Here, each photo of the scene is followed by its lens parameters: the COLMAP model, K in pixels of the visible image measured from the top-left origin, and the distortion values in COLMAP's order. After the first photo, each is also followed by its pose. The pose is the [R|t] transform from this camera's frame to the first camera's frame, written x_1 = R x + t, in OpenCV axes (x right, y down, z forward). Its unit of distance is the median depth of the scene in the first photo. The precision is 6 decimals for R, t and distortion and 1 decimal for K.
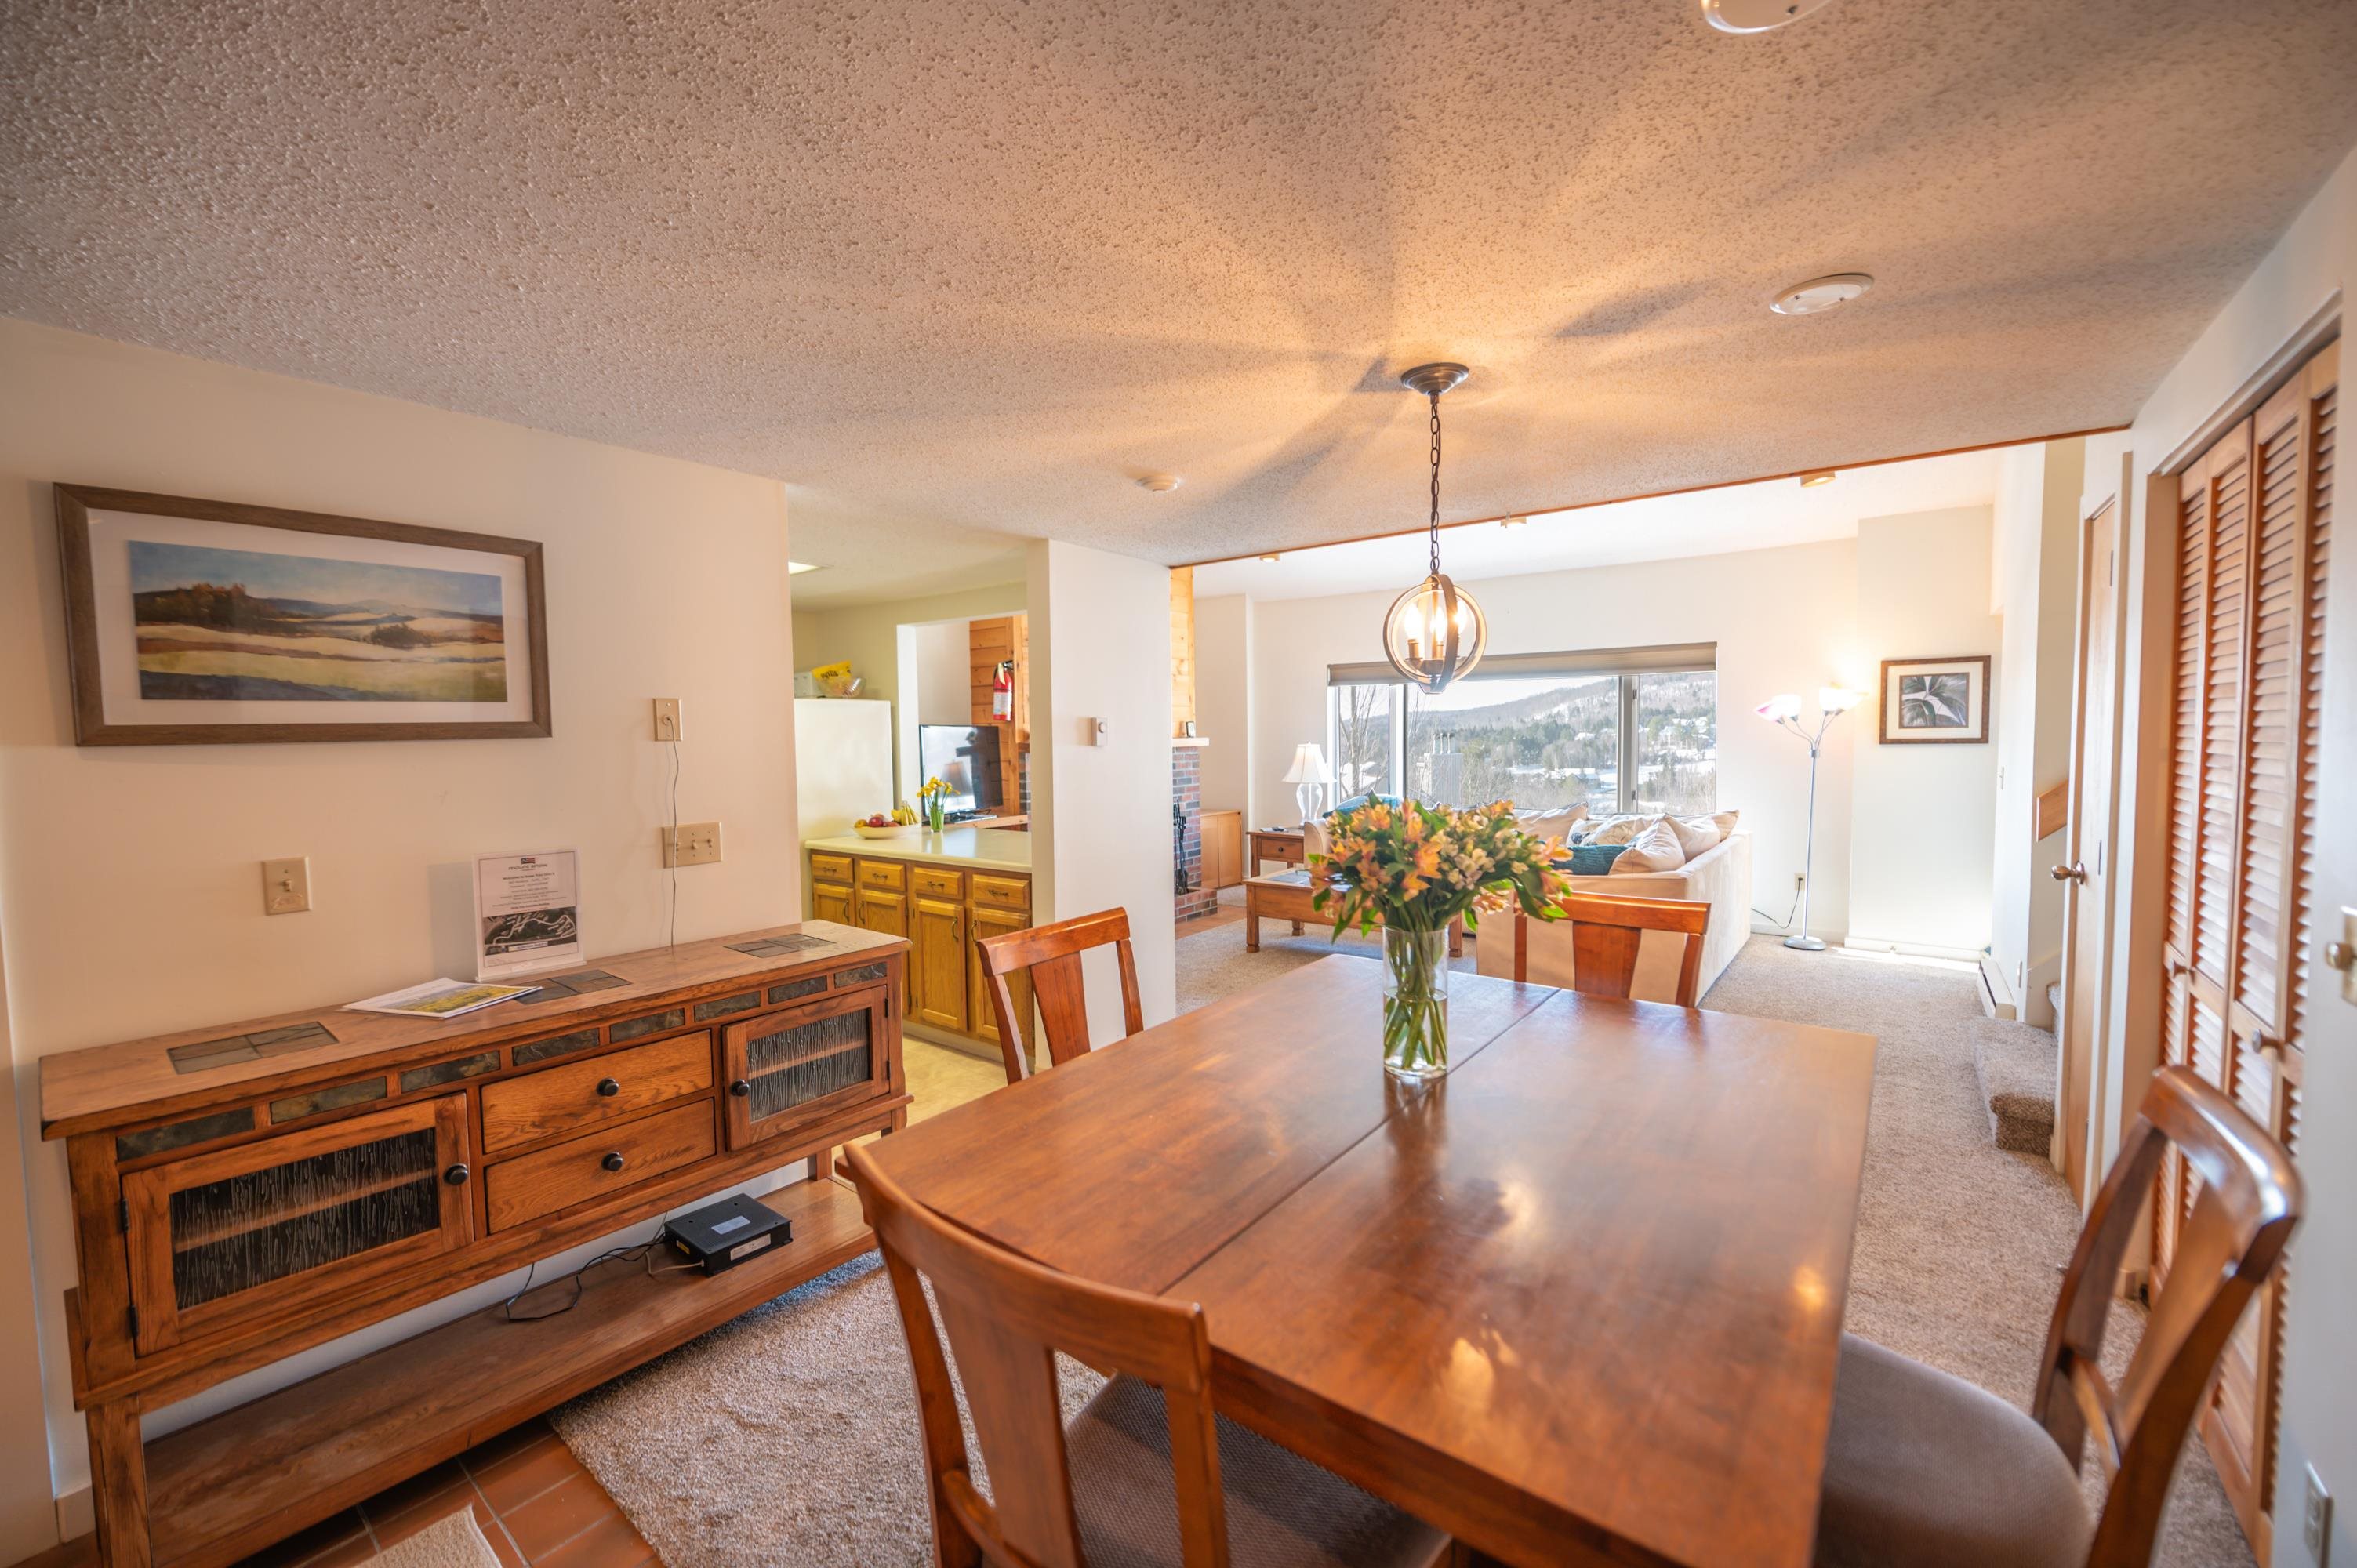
lens RADIAL K [[935.2, 0, 1160.7], [0, 935.2, 786.0], [0, 0, 1]] dist [-0.007501, -0.000131]
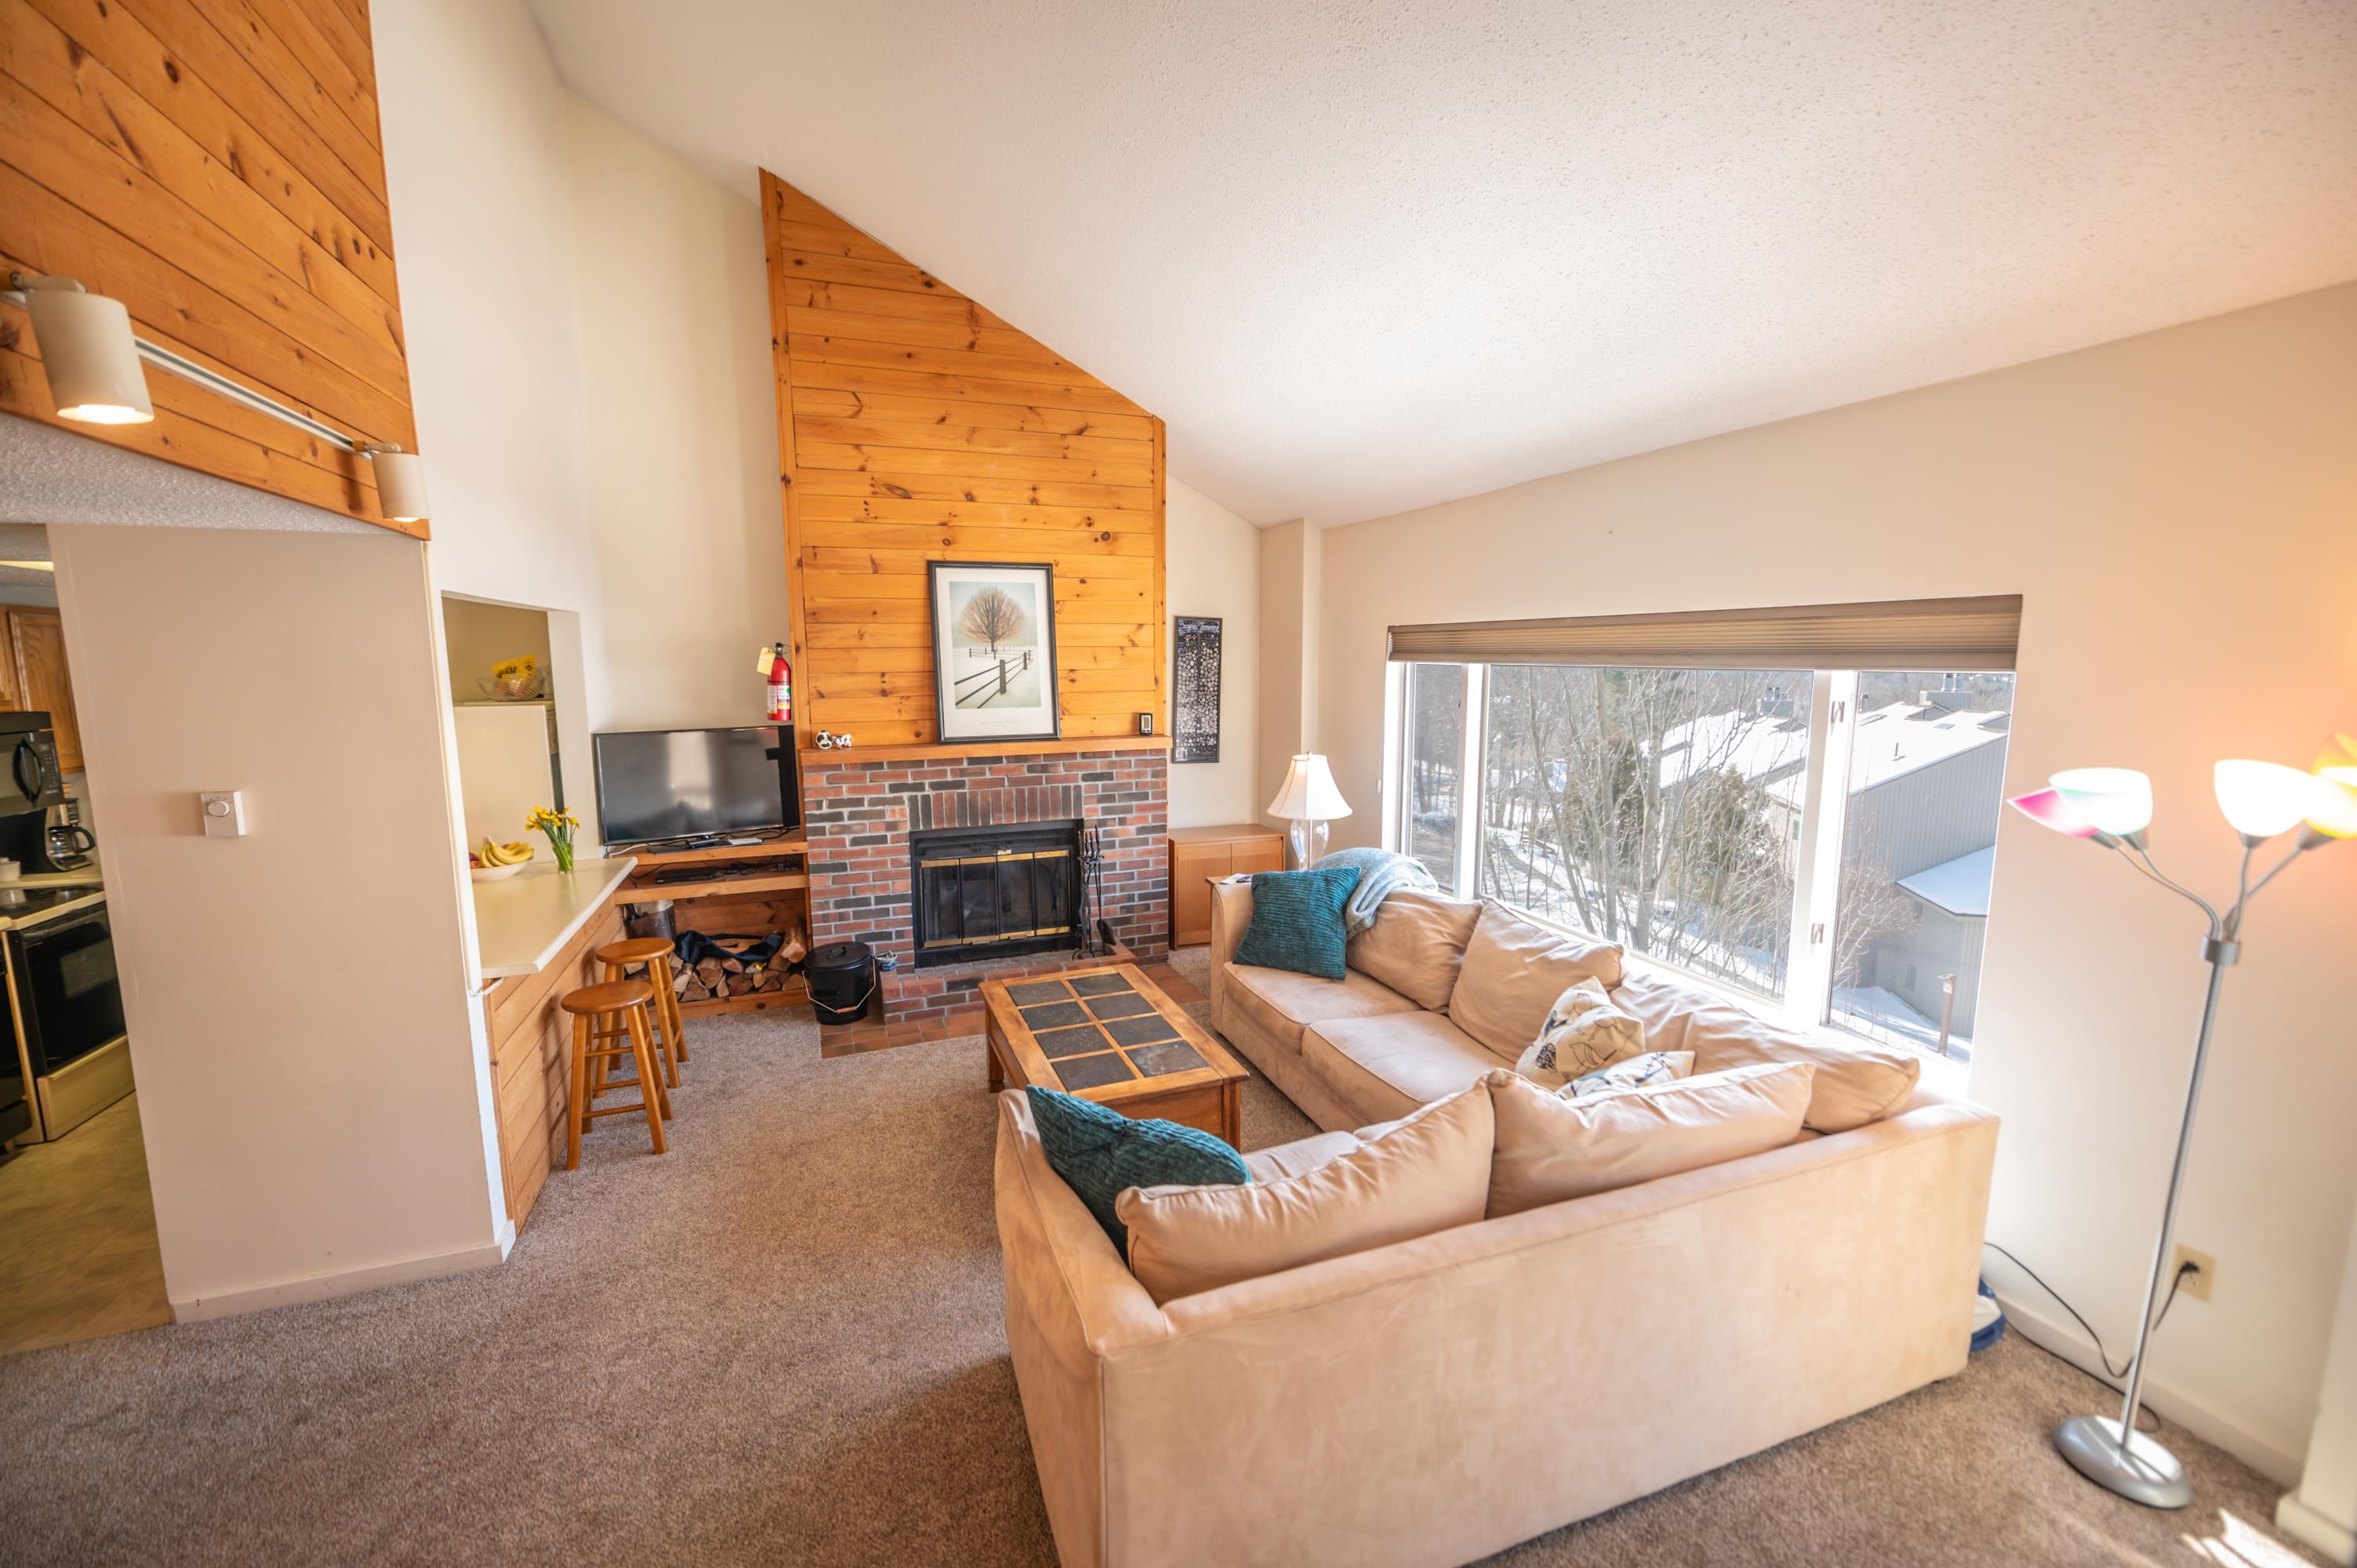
lens RADIAL K [[935.2, 0, 1174.2], [0, 935.2, 786.8], [0, 0, 1]] dist [-0.007501, -0.000131]
pose [[0.853387, 0.083691, -0.514516, 0.587826], [-0.038454, 0.994446, 0.097976, -0.117715], [0.519858, -0.063827, 0.851865, 0.570957]]
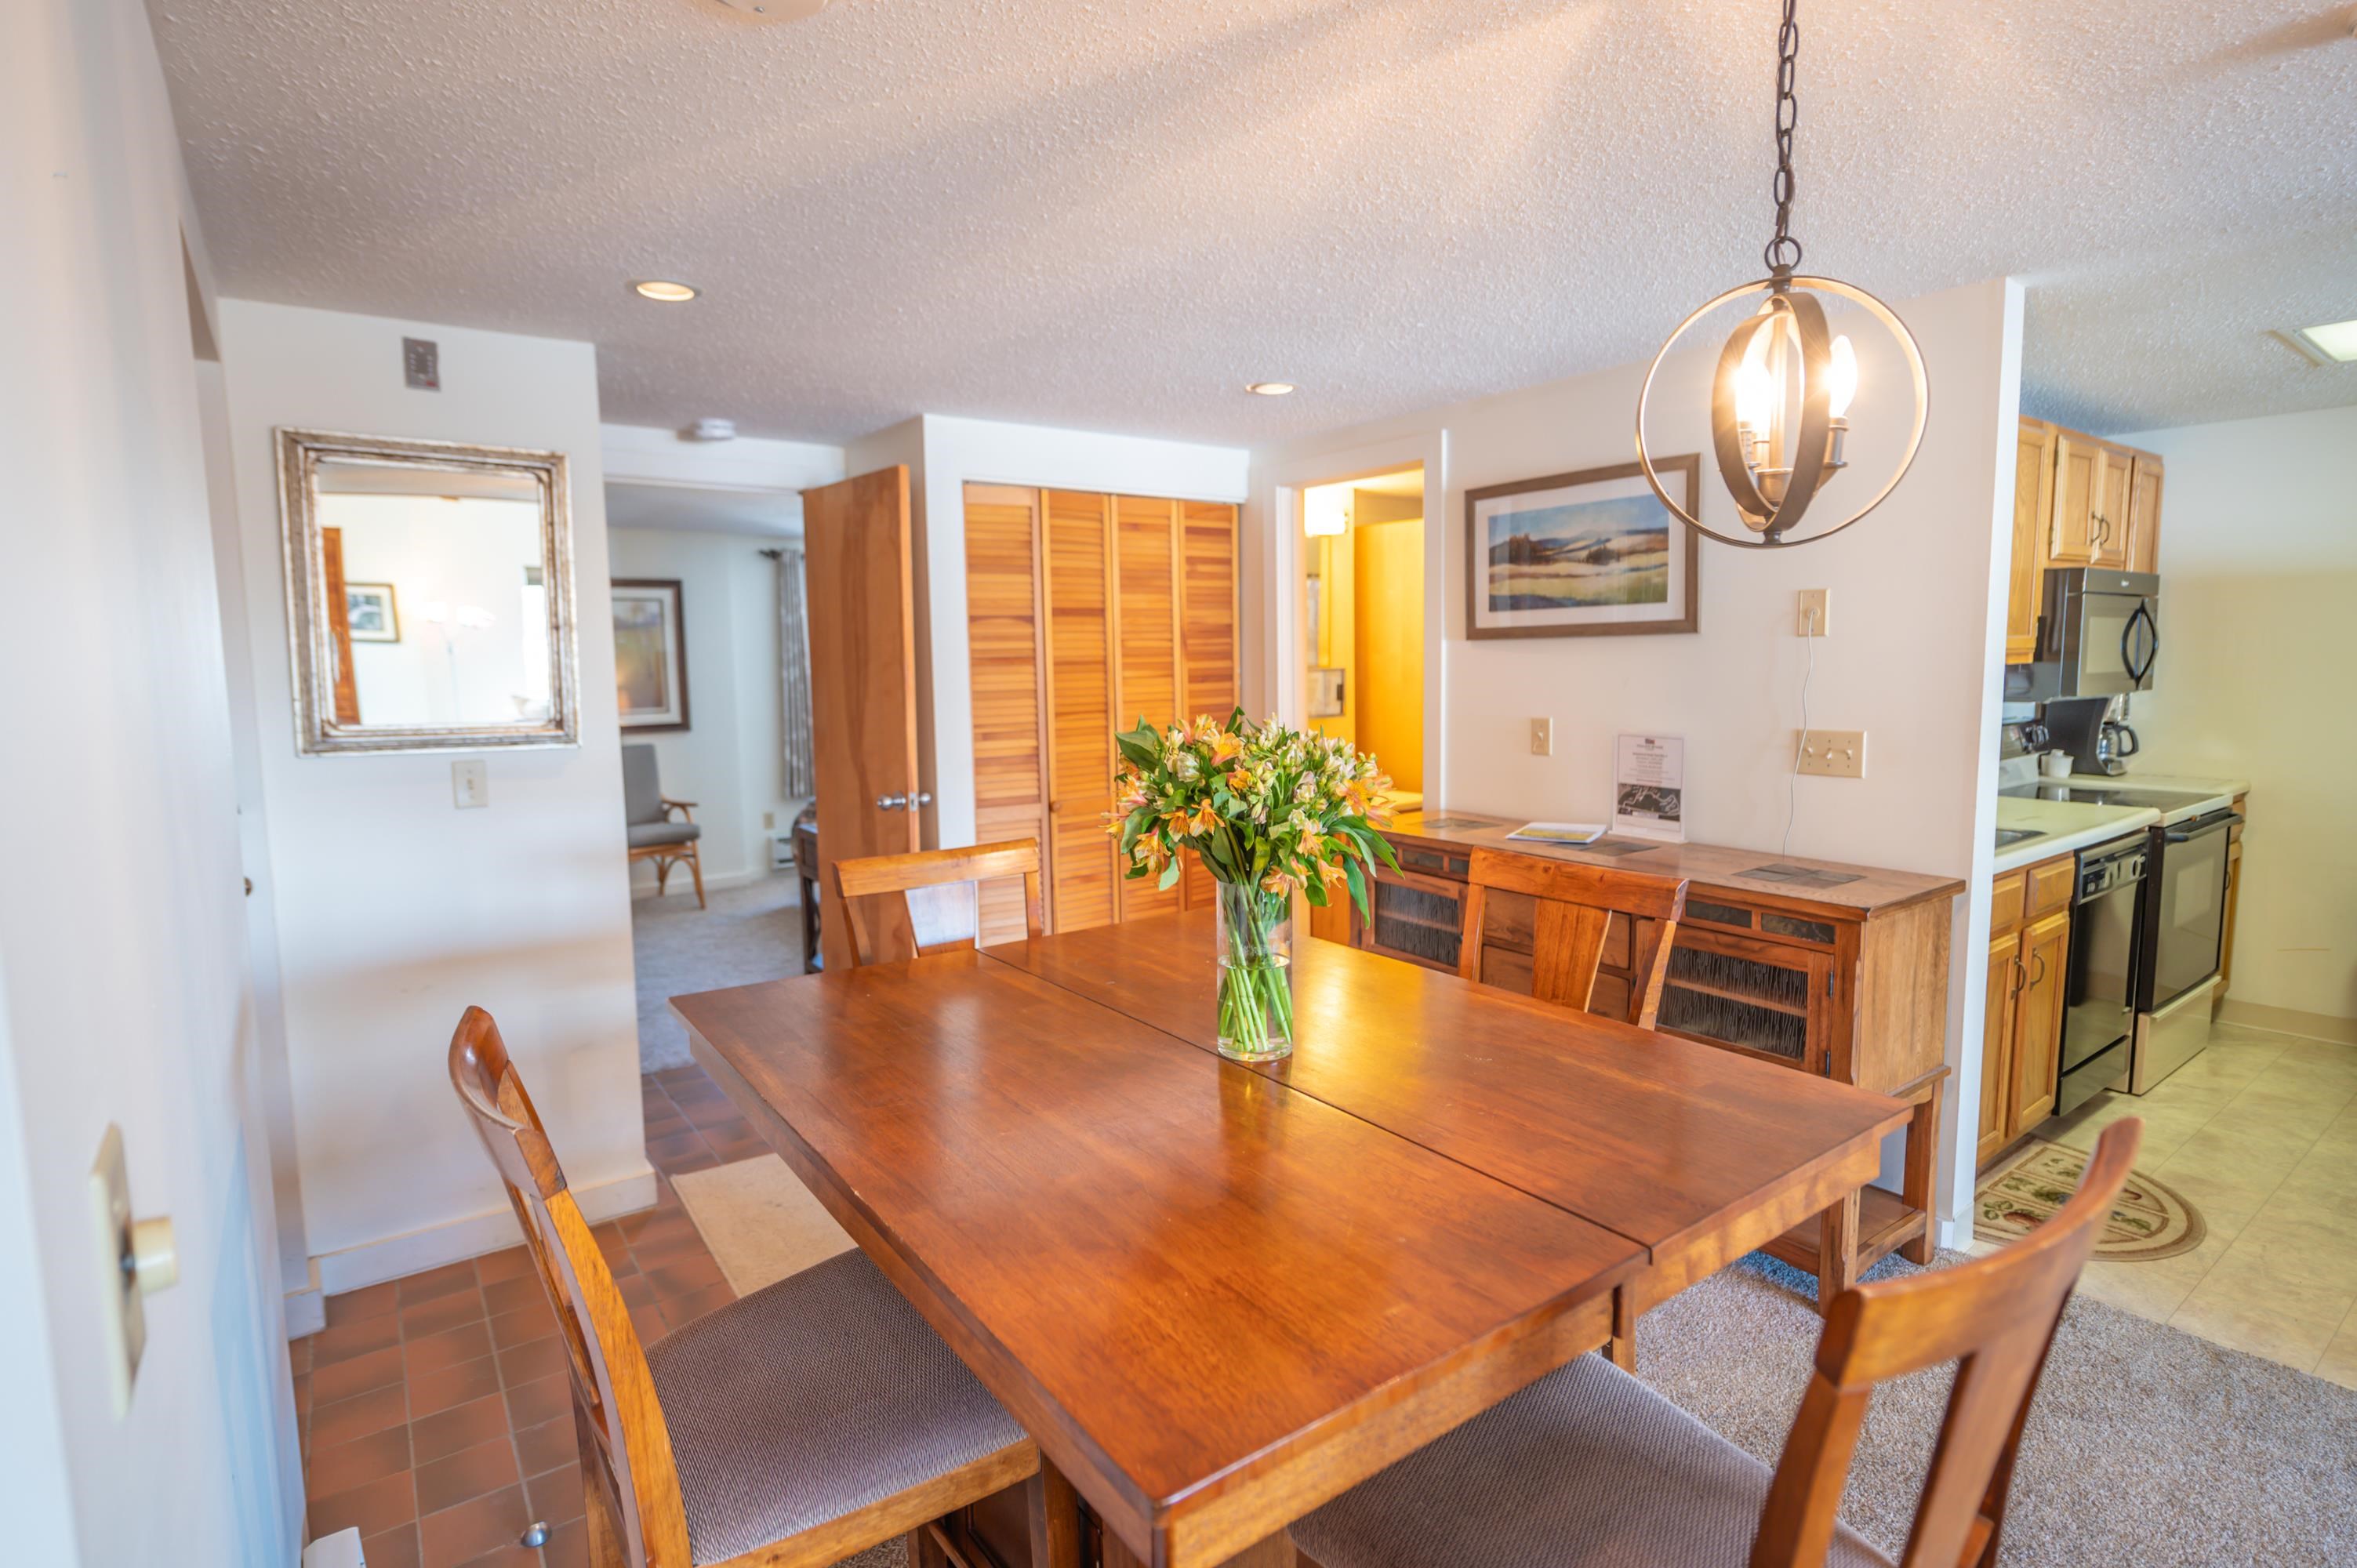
lens RADIAL K [[1164.0, 0, 1163.7], [0, 1164.0, 771.0], [0, 0, 1]] dist [-0.010520, -0.000413]
pose [[-0.276098, 0.117727, -0.953892, 0.345980], [-0.035063, 0.990576, 0.132403, -0.021151], [0.960490, 0.070002, -0.269368, 0.325711]]
